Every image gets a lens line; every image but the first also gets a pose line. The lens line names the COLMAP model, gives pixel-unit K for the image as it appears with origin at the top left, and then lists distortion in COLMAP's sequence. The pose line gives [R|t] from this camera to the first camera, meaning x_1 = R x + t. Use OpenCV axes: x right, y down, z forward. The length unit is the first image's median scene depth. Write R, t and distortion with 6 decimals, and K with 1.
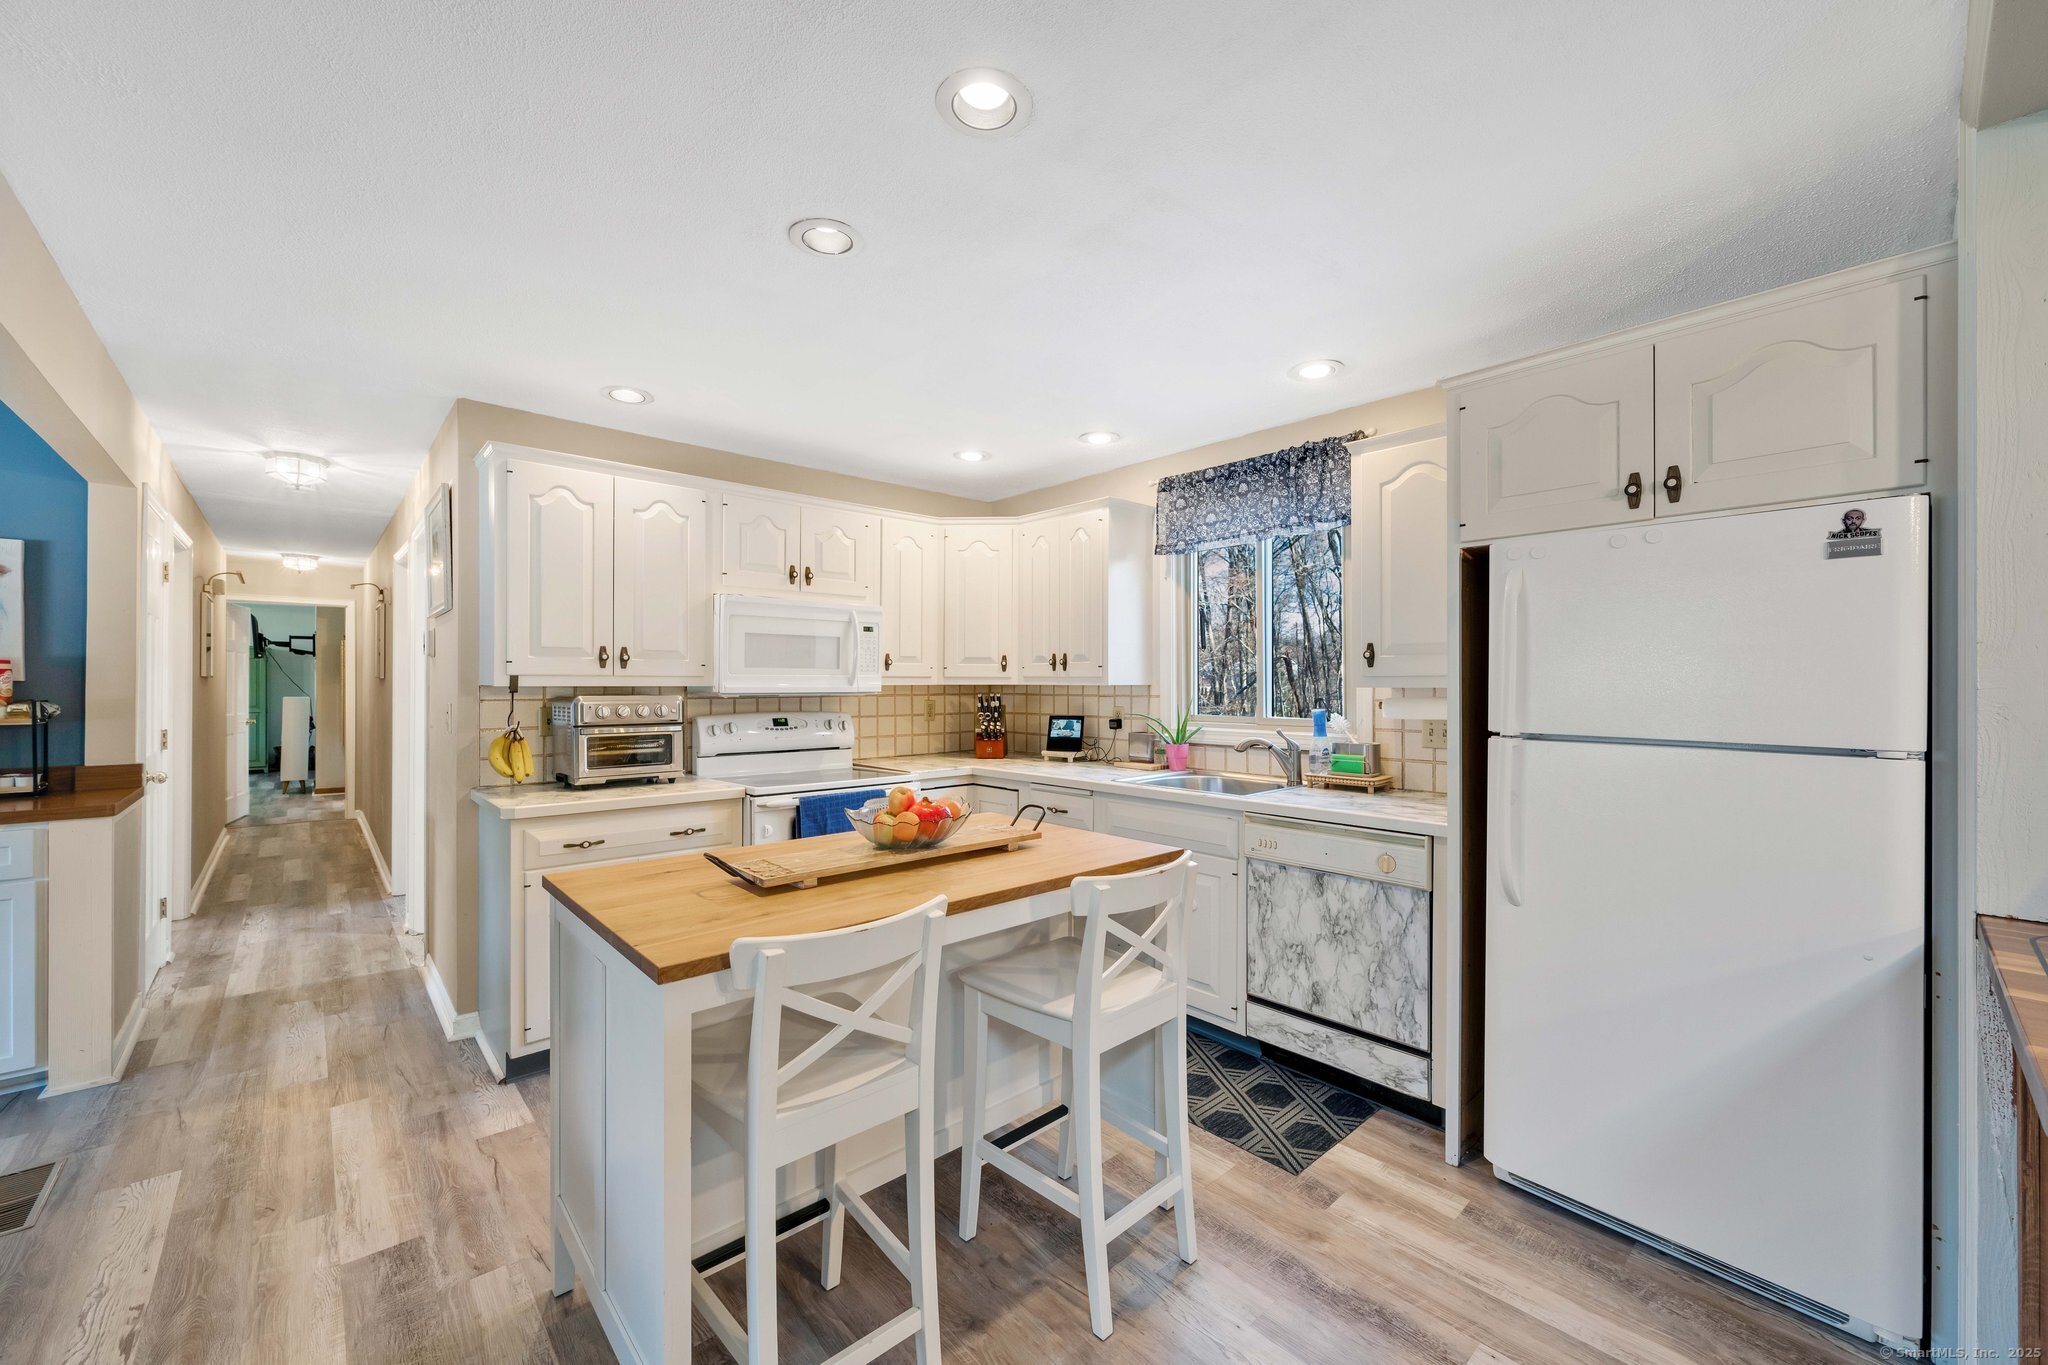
lens RADIAL K [[807.7, 0, 1021.0], [0, 807.7, 679.3], [0, 0, 1]] dist [0.003744, 0.000098]
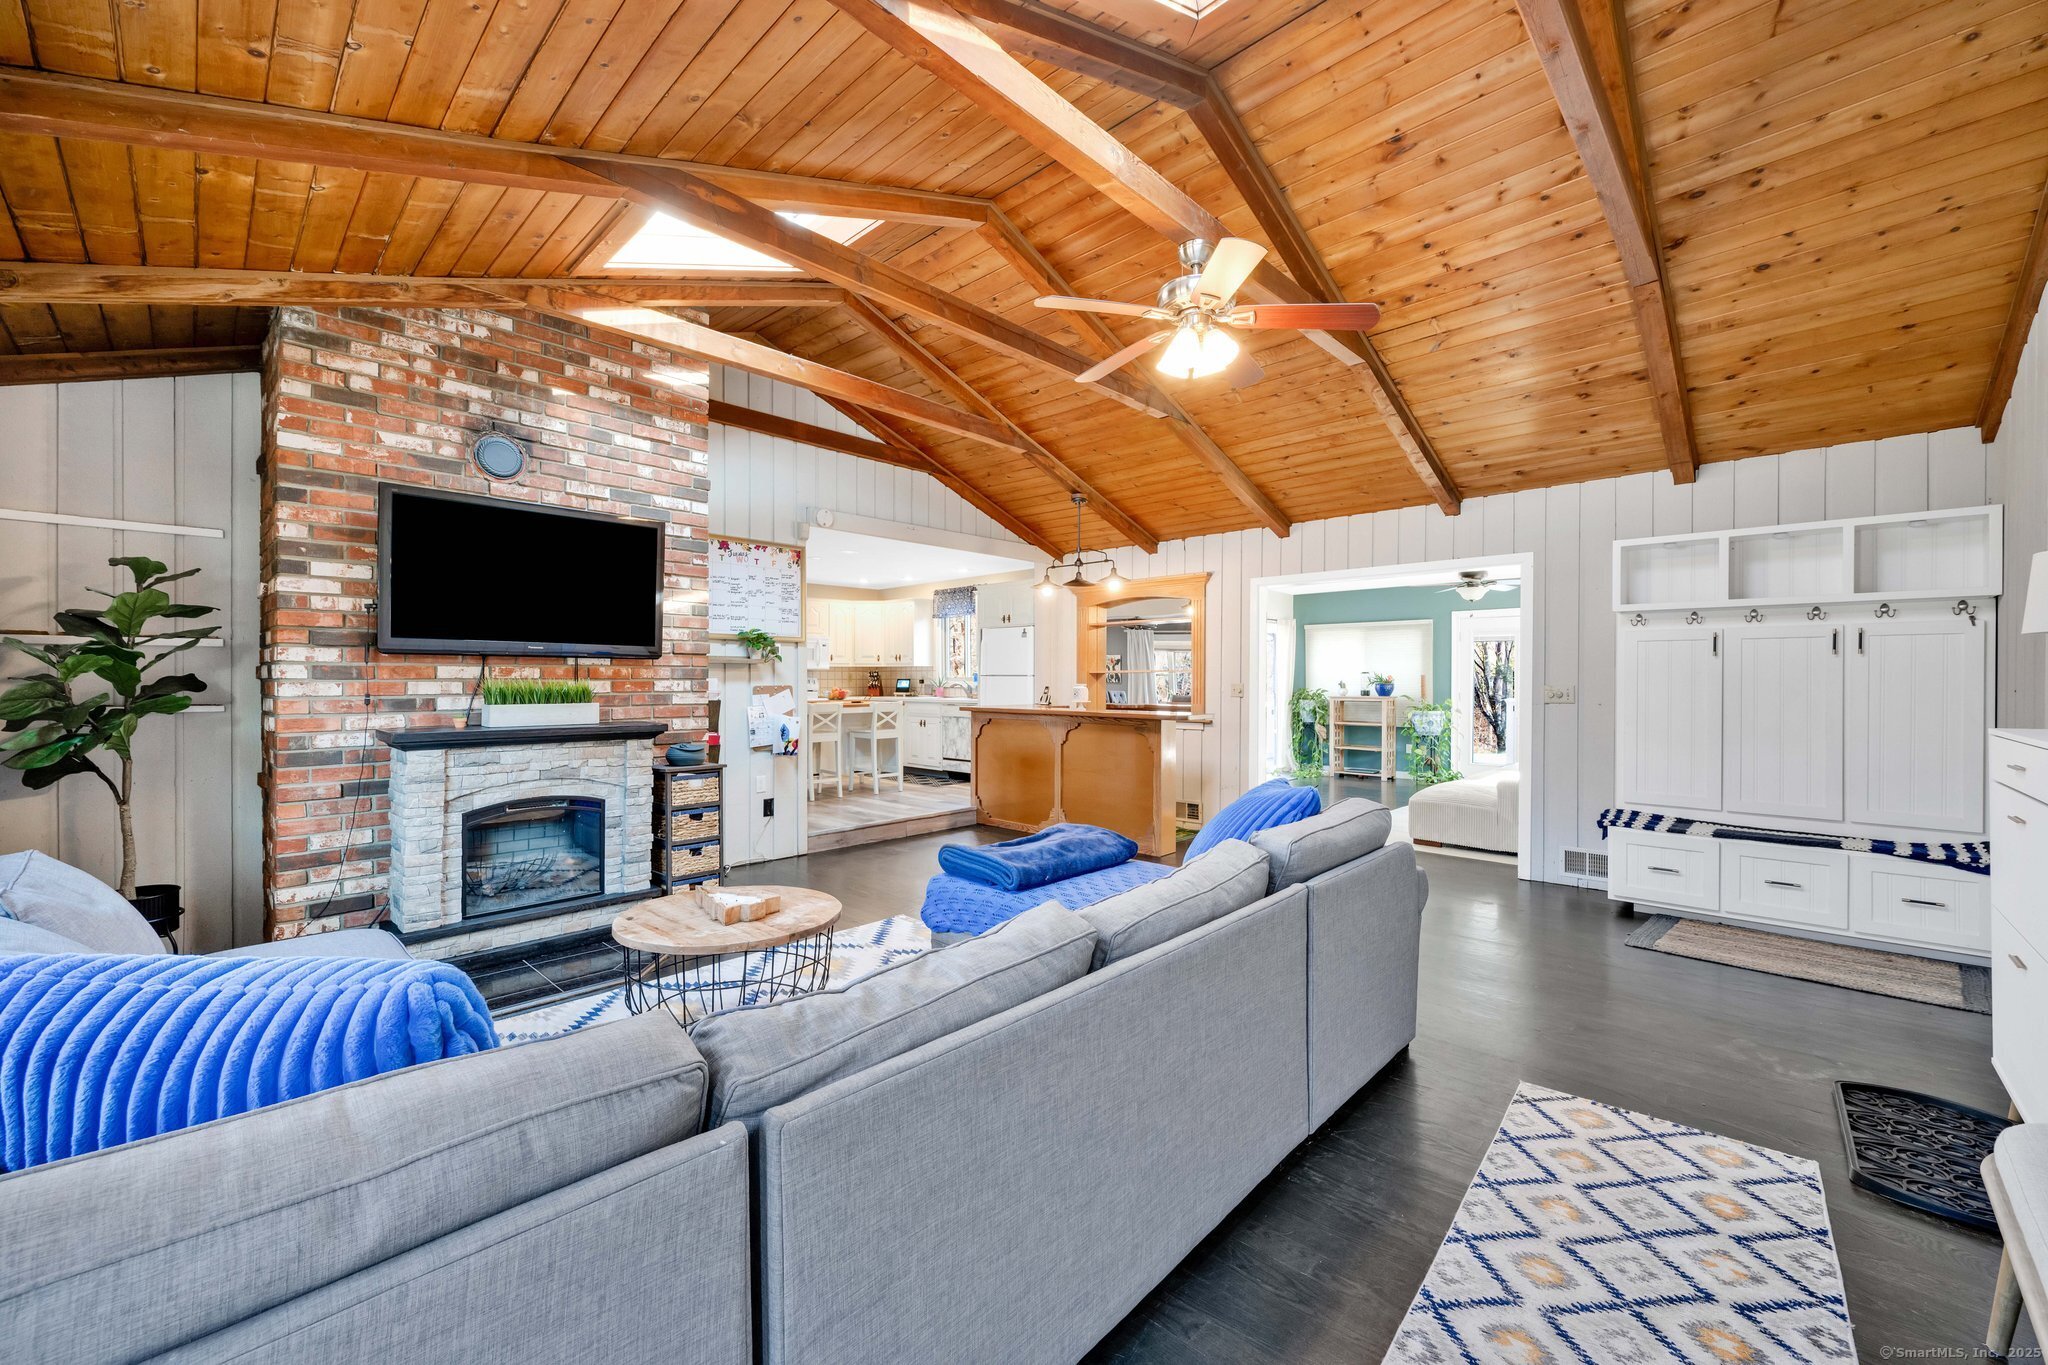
lens RADIAL K [[807.7, 0, 1032.3], [0, 807.7, 674.3], [0, 0, 1]] dist [0.003744, 0.000098]
pose [[0.996374, 0.000302, 0.085084, 0.308063], [-0.000398, 0.999999, 0.001116, 0.035344], [-0.085083, -0.001146, 0.996373, -1.980267]]
